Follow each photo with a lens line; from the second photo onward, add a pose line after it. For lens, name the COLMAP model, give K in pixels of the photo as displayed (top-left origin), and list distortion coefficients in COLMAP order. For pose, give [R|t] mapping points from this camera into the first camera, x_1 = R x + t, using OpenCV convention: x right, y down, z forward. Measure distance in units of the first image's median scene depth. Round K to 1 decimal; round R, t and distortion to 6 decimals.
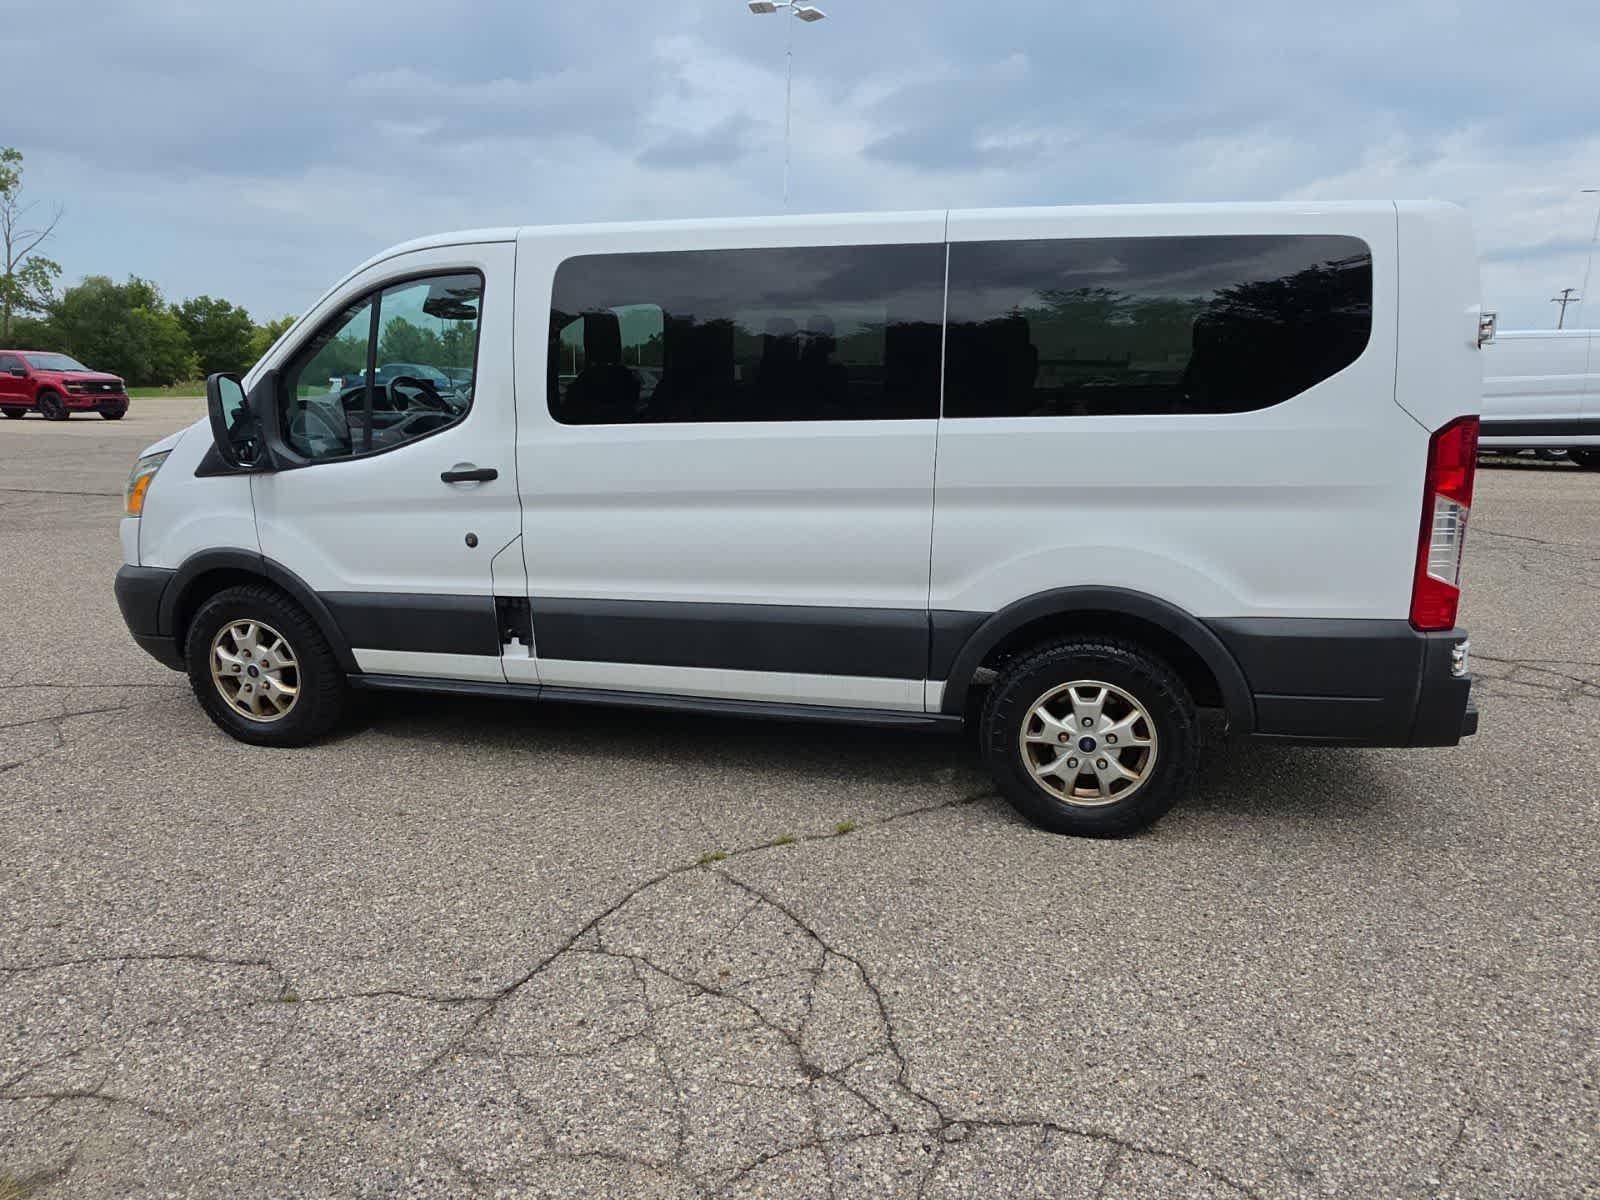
lens RADIAL K [[1006.7, 0, 800.0], [0, 1006.7, 600.0], [0, 0, 1]] dist [-0.002750, 0.004161]
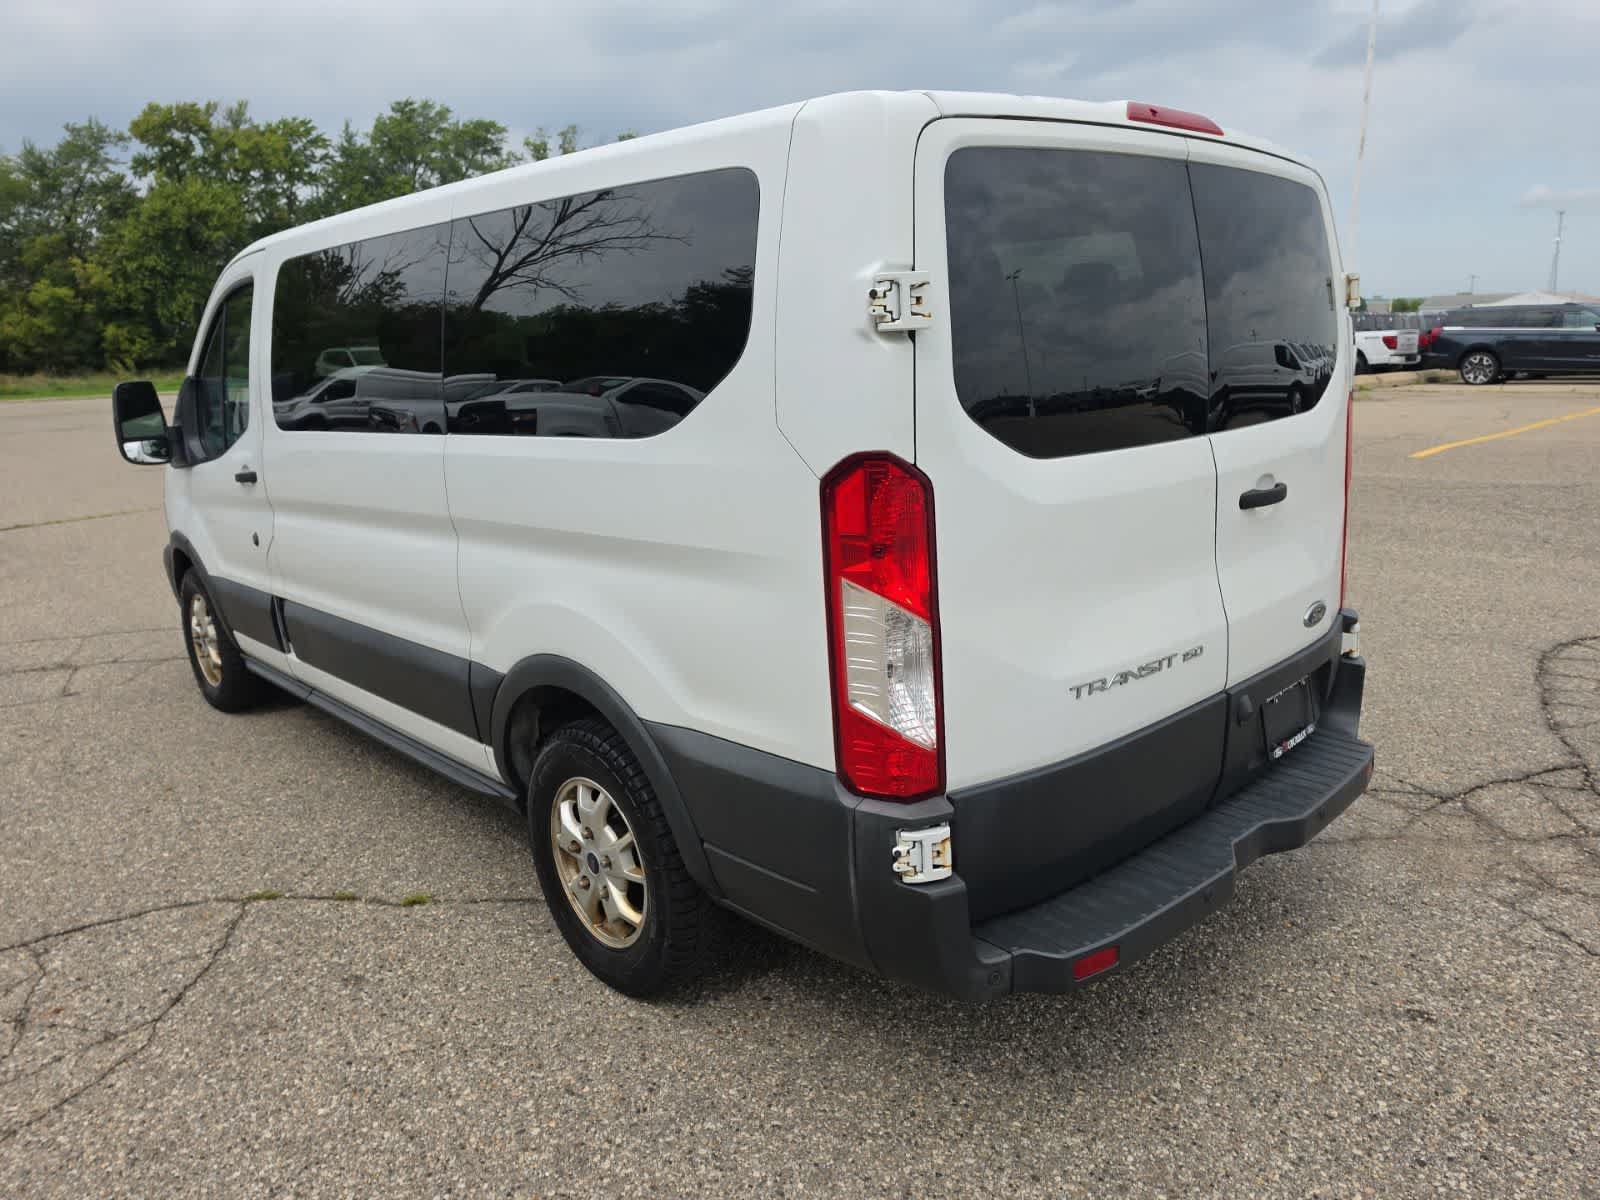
lens RADIAL K [[1126.6, 0, 815.2], [0, 1126.6, 569.8], [0, 0, 1]] dist [0.005497, -0.013401]
pose [[0.838907, 0.078515, -0.538581, 0.835422], [-0.083474, 0.996394, 0.015234, -0.099352], [0.537835, 0.032177, 0.842436, 0.355512]]
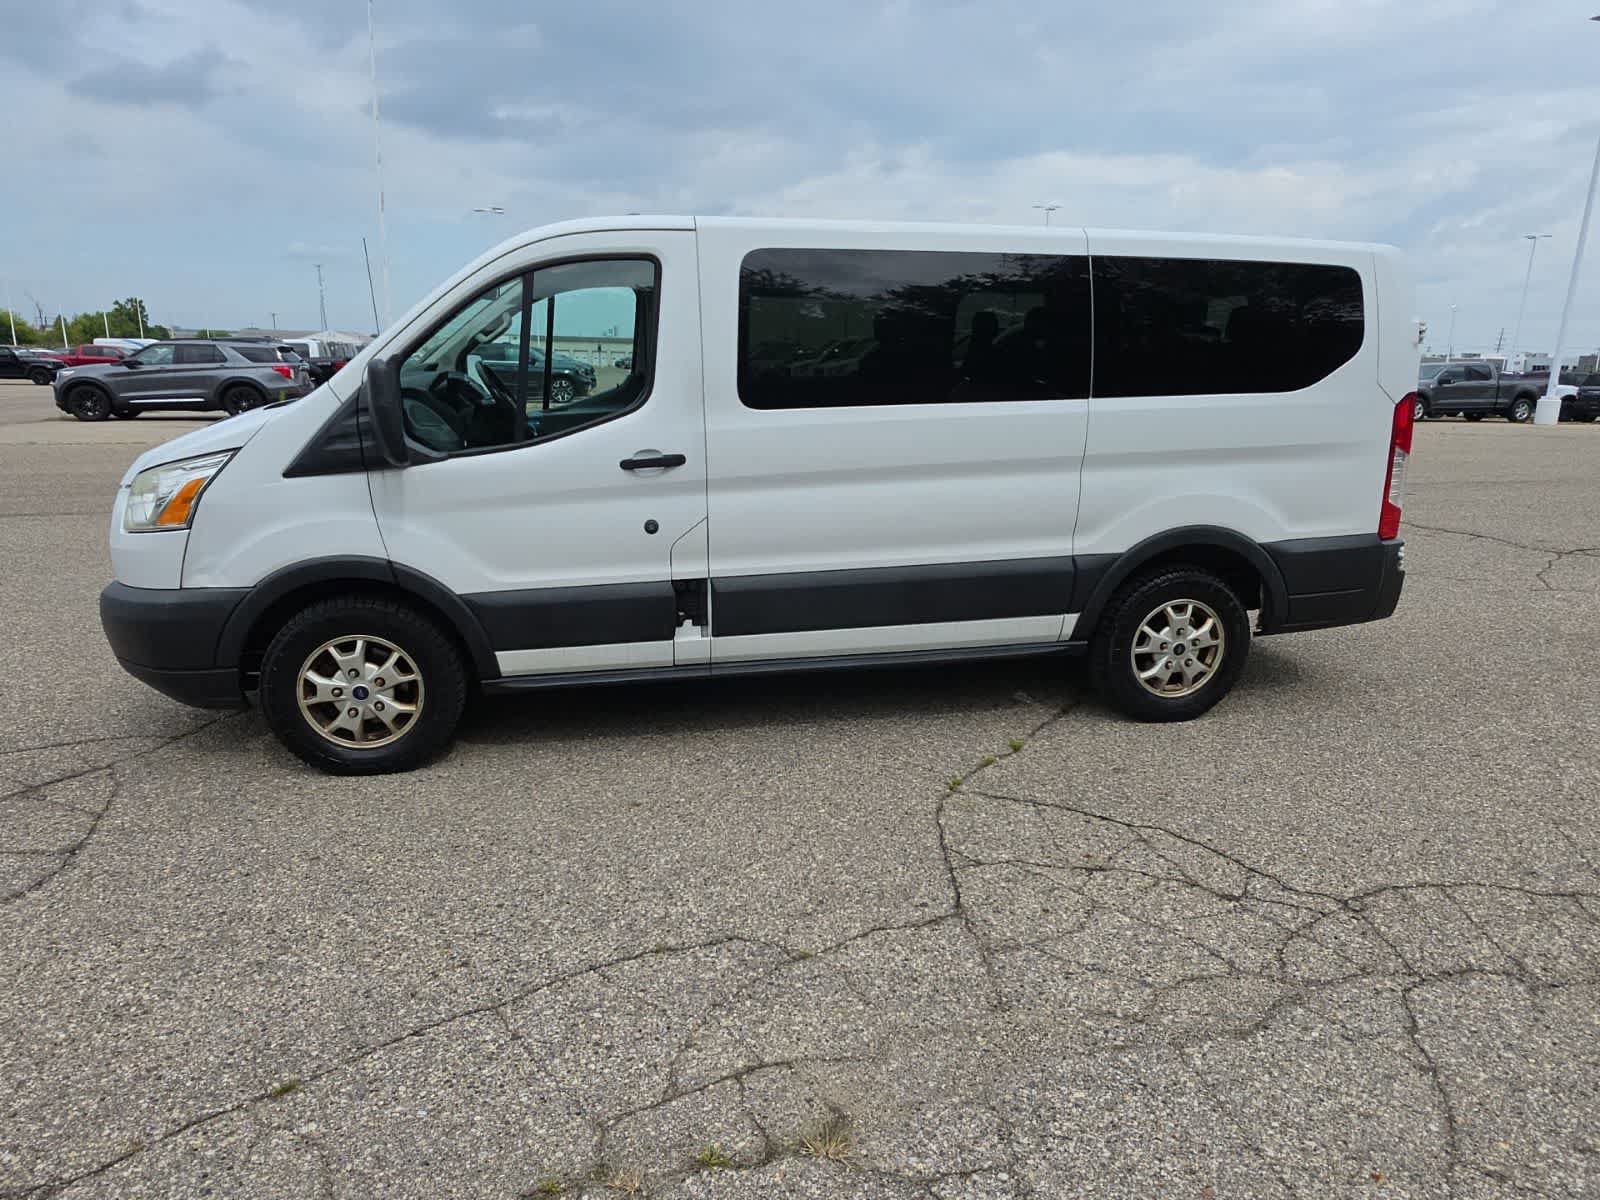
lens RADIAL K [[1006.7, 0, 800.0], [0, 1006.7, 600.0], [0, 0, 1]] dist [-0.002750, 0.004161]
pose [[0.902307, -0.097702, 0.419876, -0.669507], [0.089214, 0.995215, 0.039859, -0.014347], [-0.421761, 0.001493, 0.906706, 0.028951]]
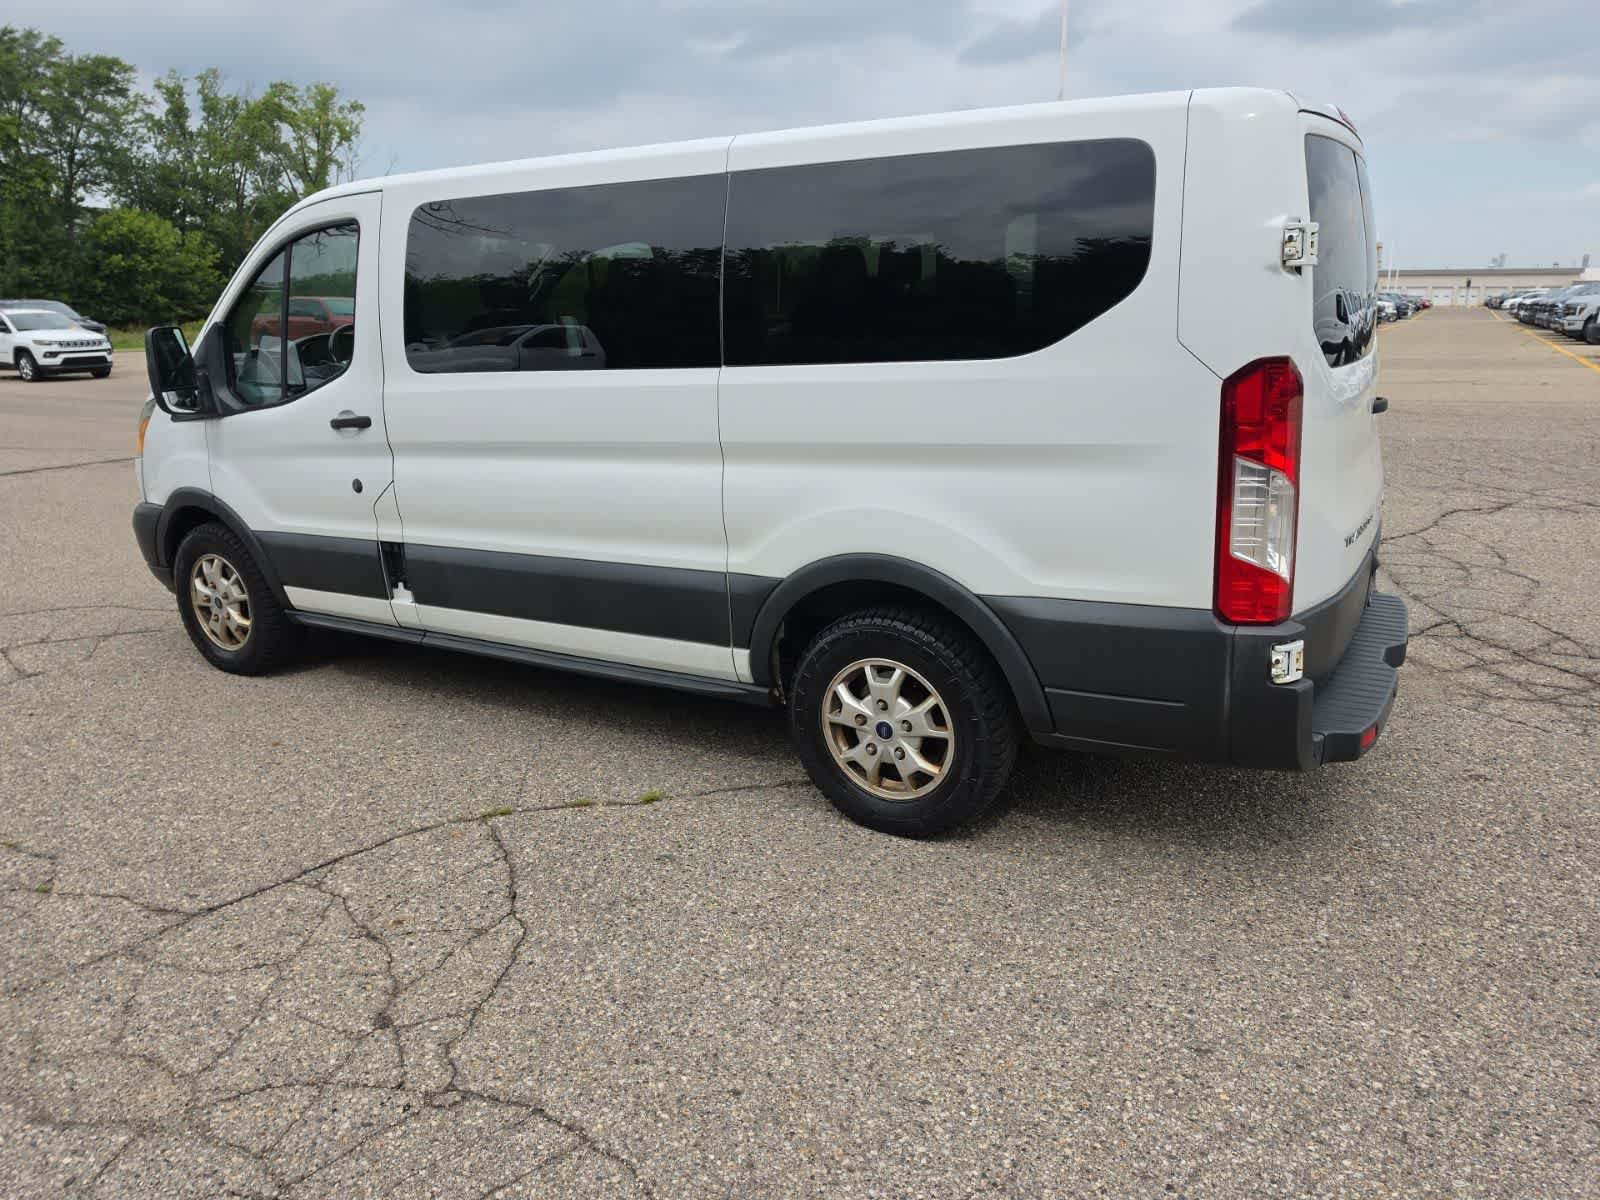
lens RADIAL K [[1109.2, 0, 799.8], [0, 1109.2, 584.6], [0, 0, 1]] dist [0.046002, -0.052734]
pose [[0.958102, 0.046784, -0.282582, 0.469379], [-0.039054, 0.998694, 0.032931, -0.014785], [0.283753, -0.020515, 0.958678, 0.032889]]
